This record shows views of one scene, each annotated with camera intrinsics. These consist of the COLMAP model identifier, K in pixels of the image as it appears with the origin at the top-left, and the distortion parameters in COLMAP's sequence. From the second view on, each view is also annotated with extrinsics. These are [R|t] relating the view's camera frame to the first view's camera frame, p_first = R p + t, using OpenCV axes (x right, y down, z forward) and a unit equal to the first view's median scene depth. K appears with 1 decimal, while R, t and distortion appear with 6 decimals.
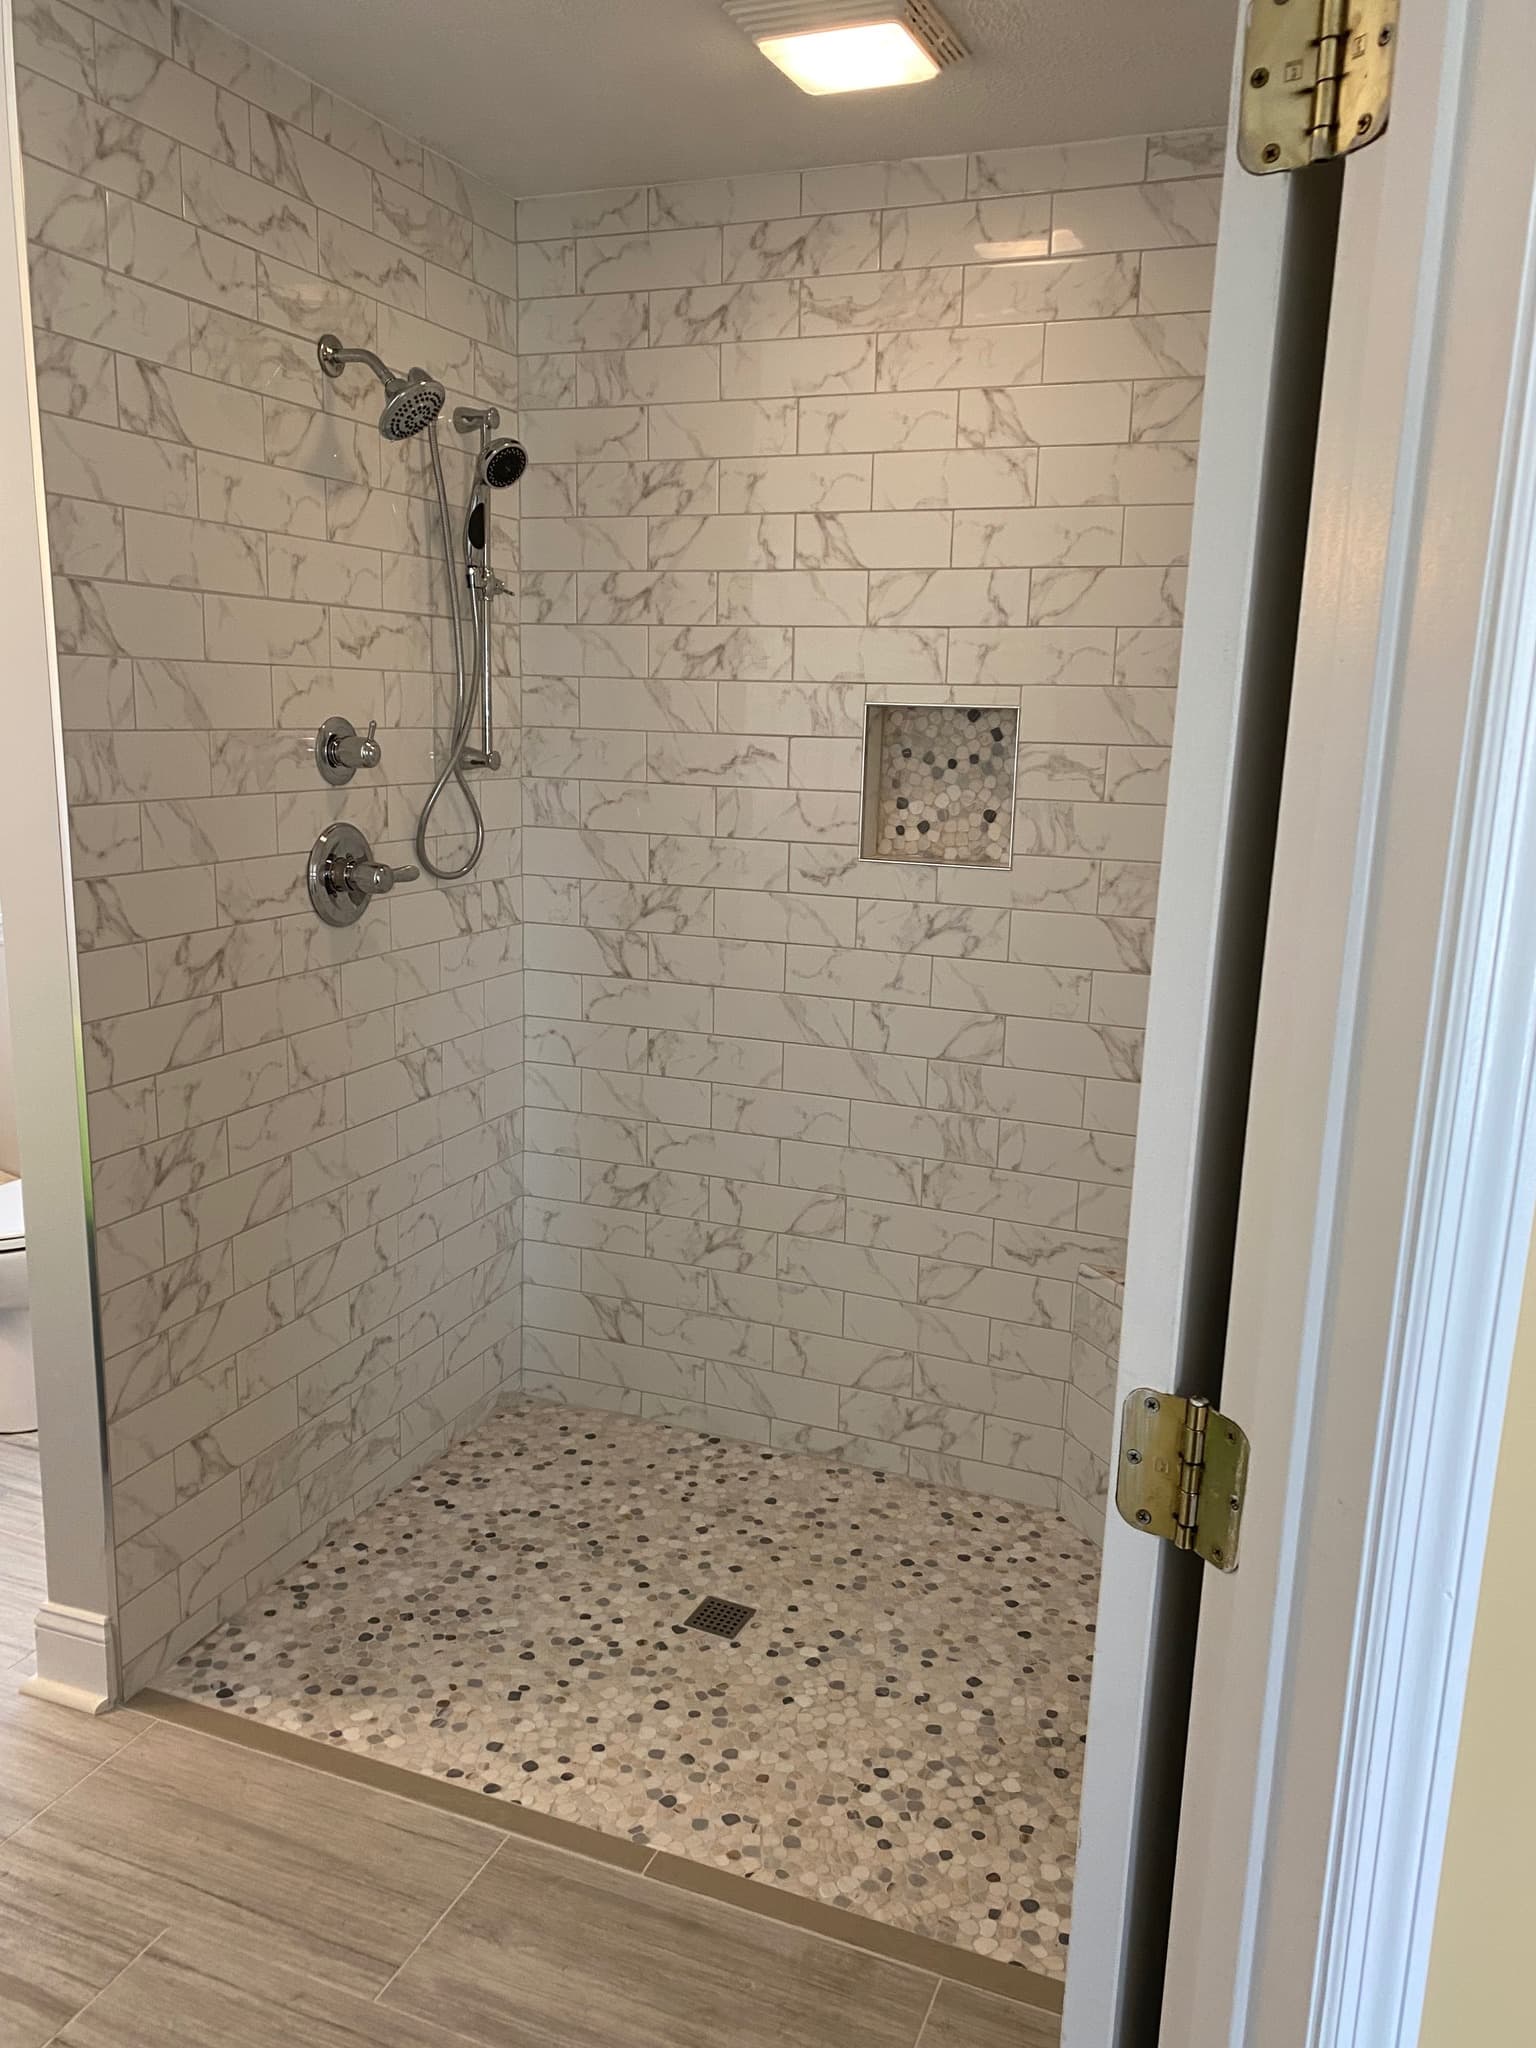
lens RADIAL K [[1547.3, 0, 766.3], [0, 1547.3, 1026.7], [0, 0, 1]] dist [0.001660, 0.000945]
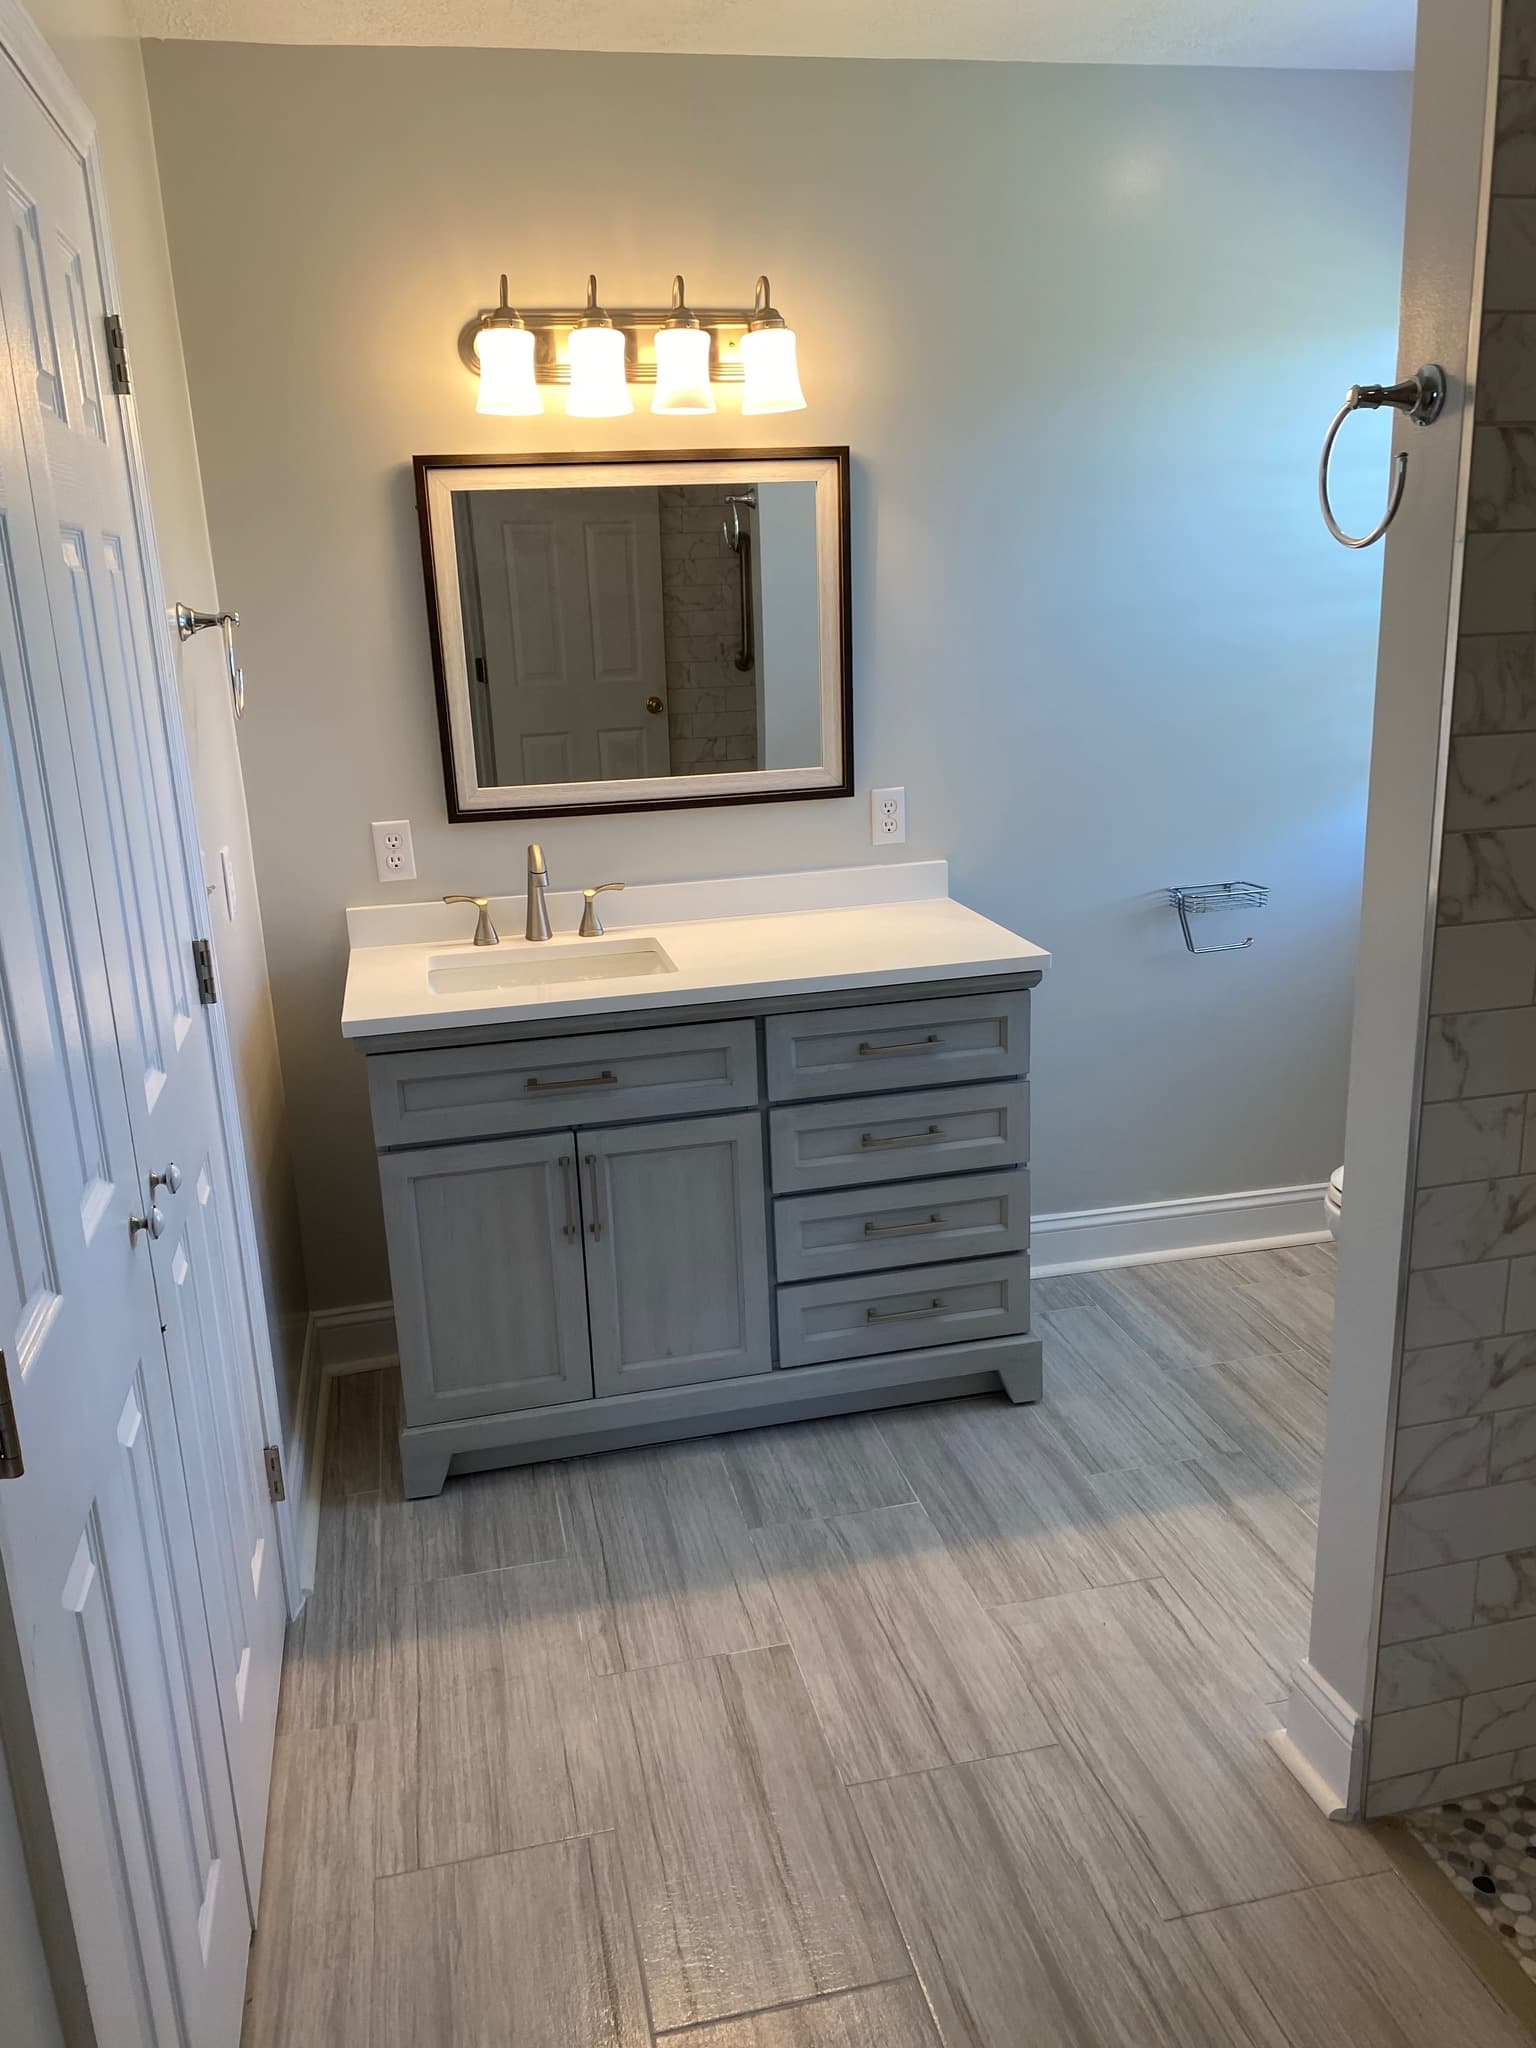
lens RADIAL K [[1547.3, 0, 767.0], [0, 1547.3, 1018.2], [0, 0, 1]] dist [0.001660, 0.000945]
pose [[0.568800, 0.172228, -0.804241, -0.004308], [-0.118551, 0.984787, 0.127047, -0.055516], [0.813887, 0.023080, 0.580564, 0.254192]]
